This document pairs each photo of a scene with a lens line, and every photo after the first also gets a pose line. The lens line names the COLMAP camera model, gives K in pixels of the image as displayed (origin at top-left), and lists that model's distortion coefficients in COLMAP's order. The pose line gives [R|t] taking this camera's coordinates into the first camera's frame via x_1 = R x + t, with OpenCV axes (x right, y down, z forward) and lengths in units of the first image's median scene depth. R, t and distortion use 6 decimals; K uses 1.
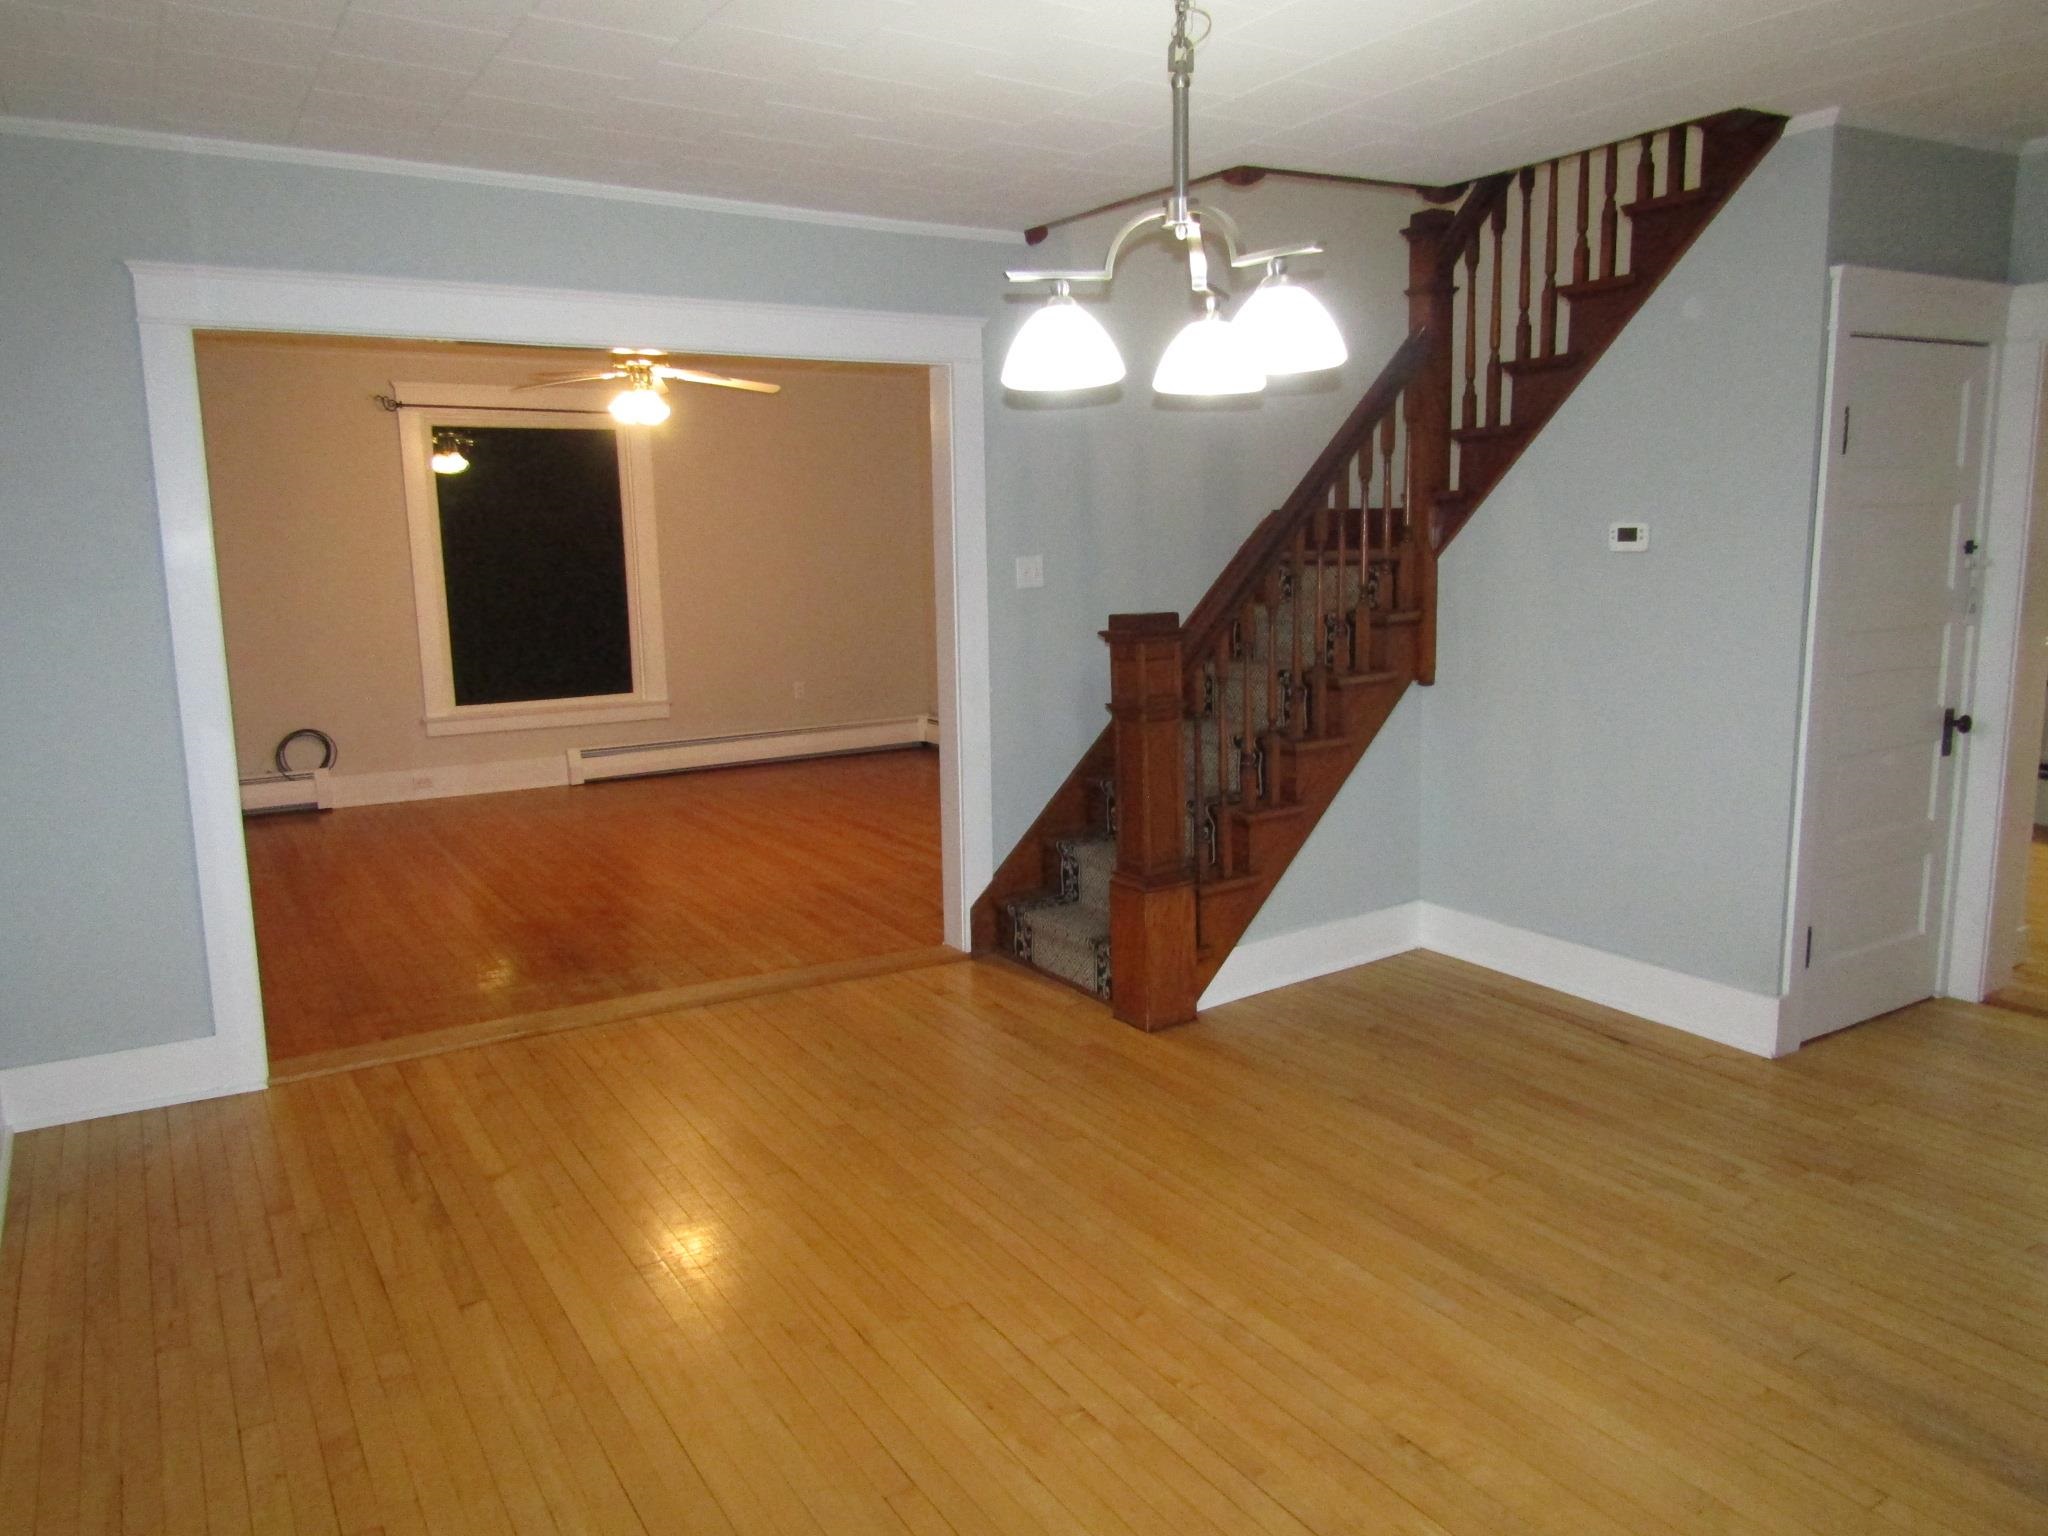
lens RADIAL K [[1451.0, 0, 1017.2], [0, 1451.0, 761.0], [0, 0, 1]] dist [-0.002364, -0.002118]
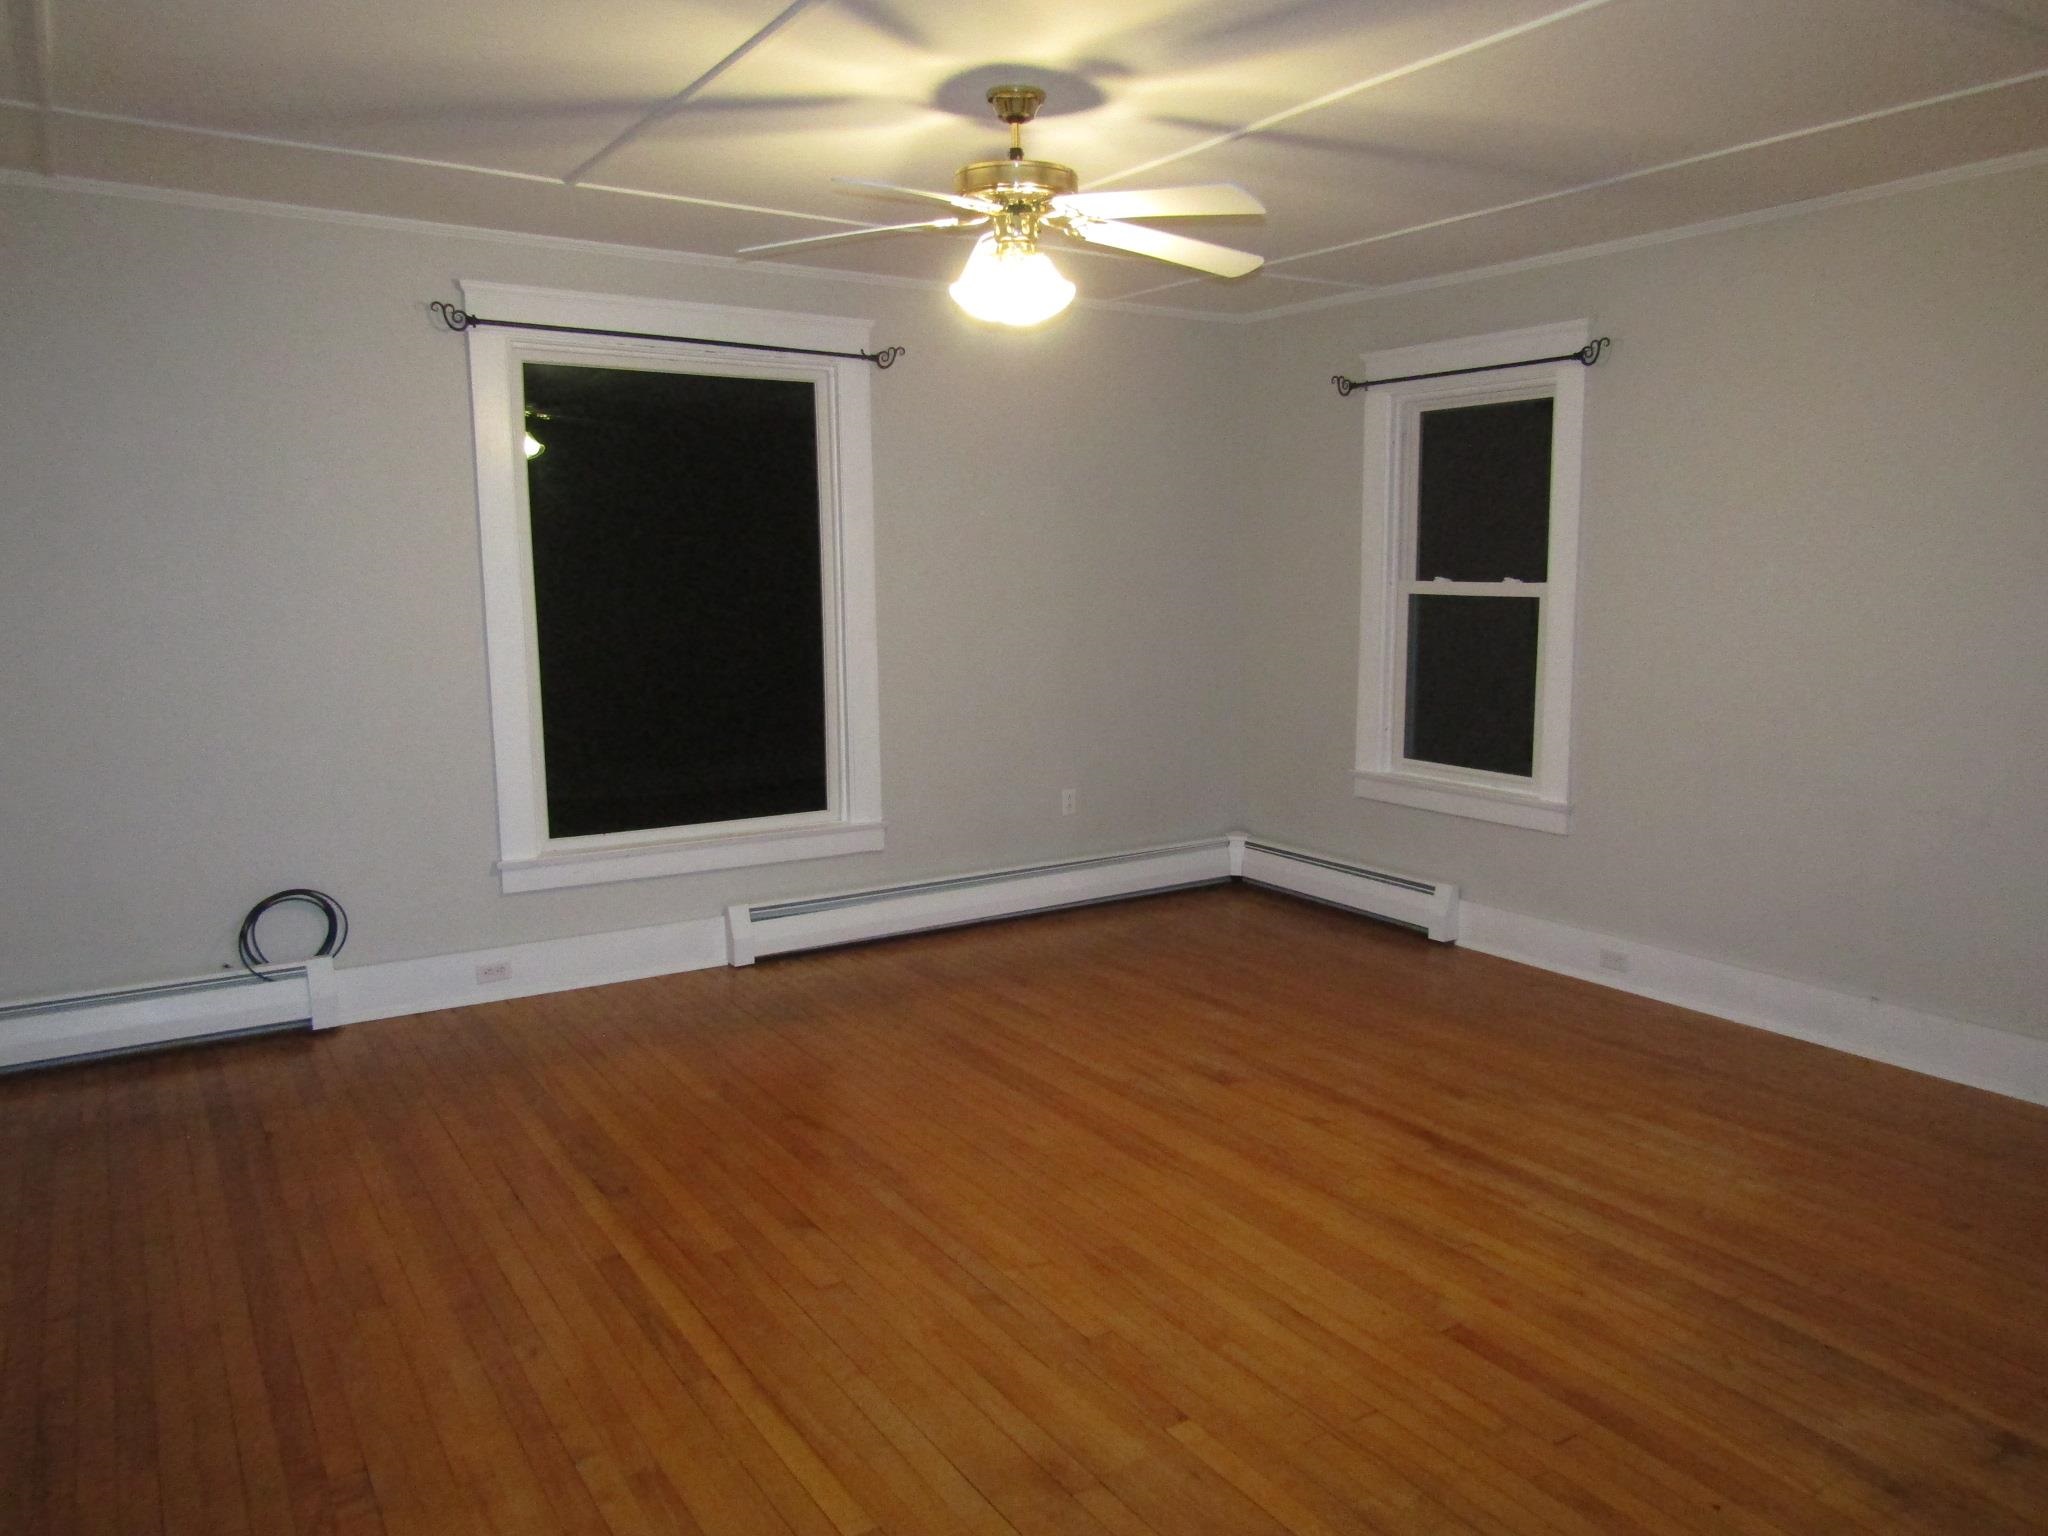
lens RADIAL K [[1451.0, 0, 1017.2], [0, 1451.0, 761.0], [0, 0, 1]] dist [-0.002364, -0.002118]
pose [[0.999745, 0.010252, 0.020098, -0.210535], [-0.009802, 0.999702, -0.022366, -0.058966], [-0.020321, 0.022163, 0.999548, 0.408616]]
